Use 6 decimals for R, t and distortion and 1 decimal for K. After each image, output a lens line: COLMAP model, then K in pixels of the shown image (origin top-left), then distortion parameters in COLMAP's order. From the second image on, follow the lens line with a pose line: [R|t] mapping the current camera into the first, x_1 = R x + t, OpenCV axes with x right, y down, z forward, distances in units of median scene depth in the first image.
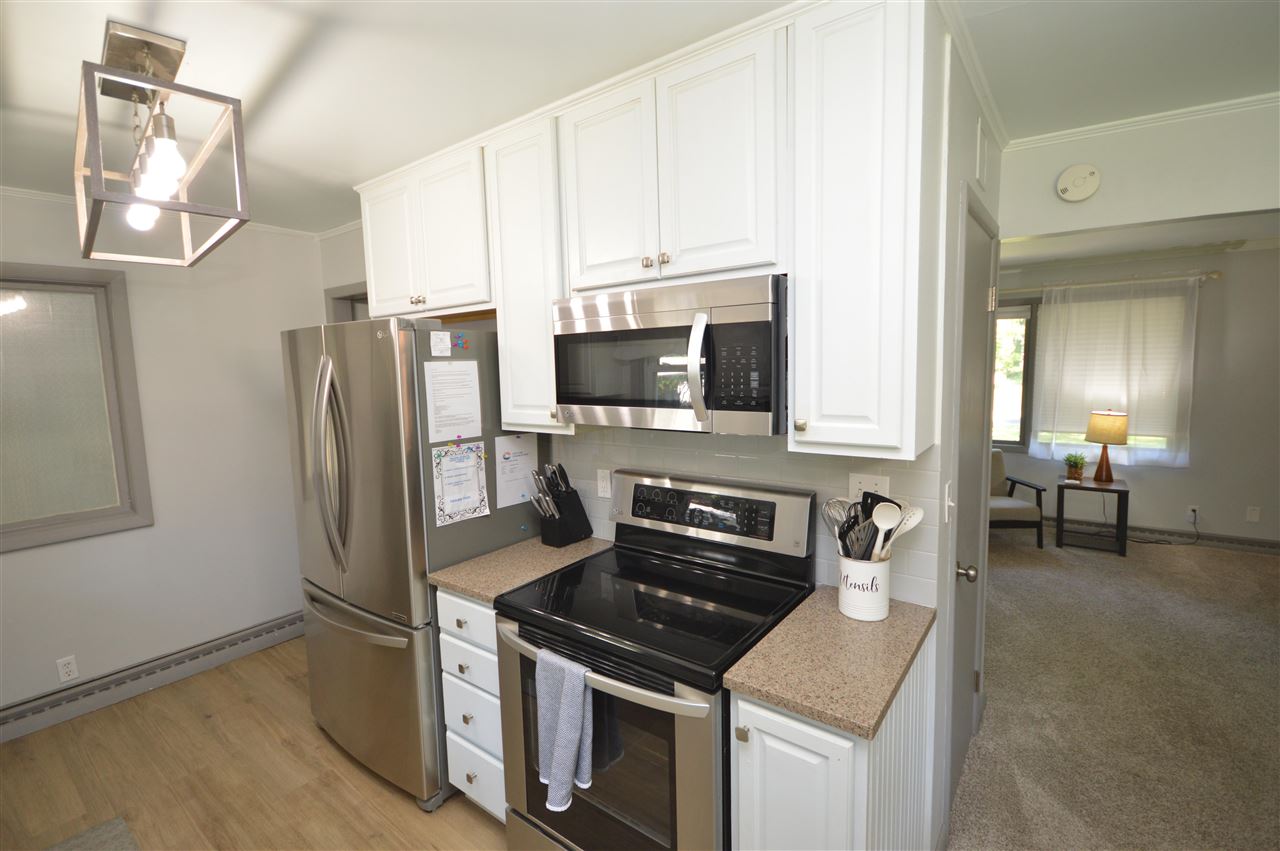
lens RADIAL K [[576.3, 0, 644.9], [0, 576.3, 420.1], [0, 0, 1]] dist [0.000027, 0.000001]
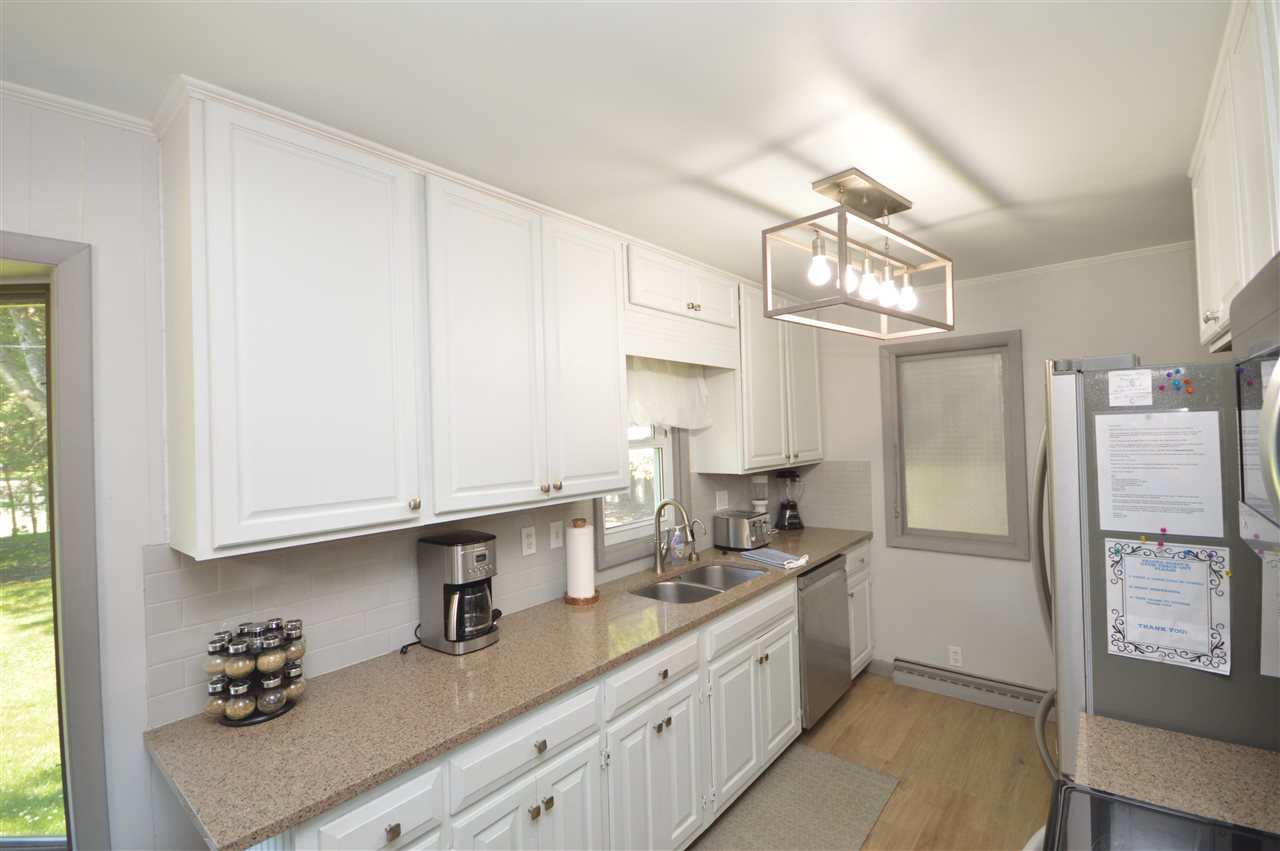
lens RADIAL K [[576.3, 0, 646.4], [0, 576.3, 426.0], [0, 0, 1]] dist [0.000027, 0.000001]
pose [[-0.035311, 0.016091, -0.999247, 0.339825], [-0.059957, 0.998035, 0.018190, -0.064816], [0.997576, 0.060554, -0.034277, 0.446761]]
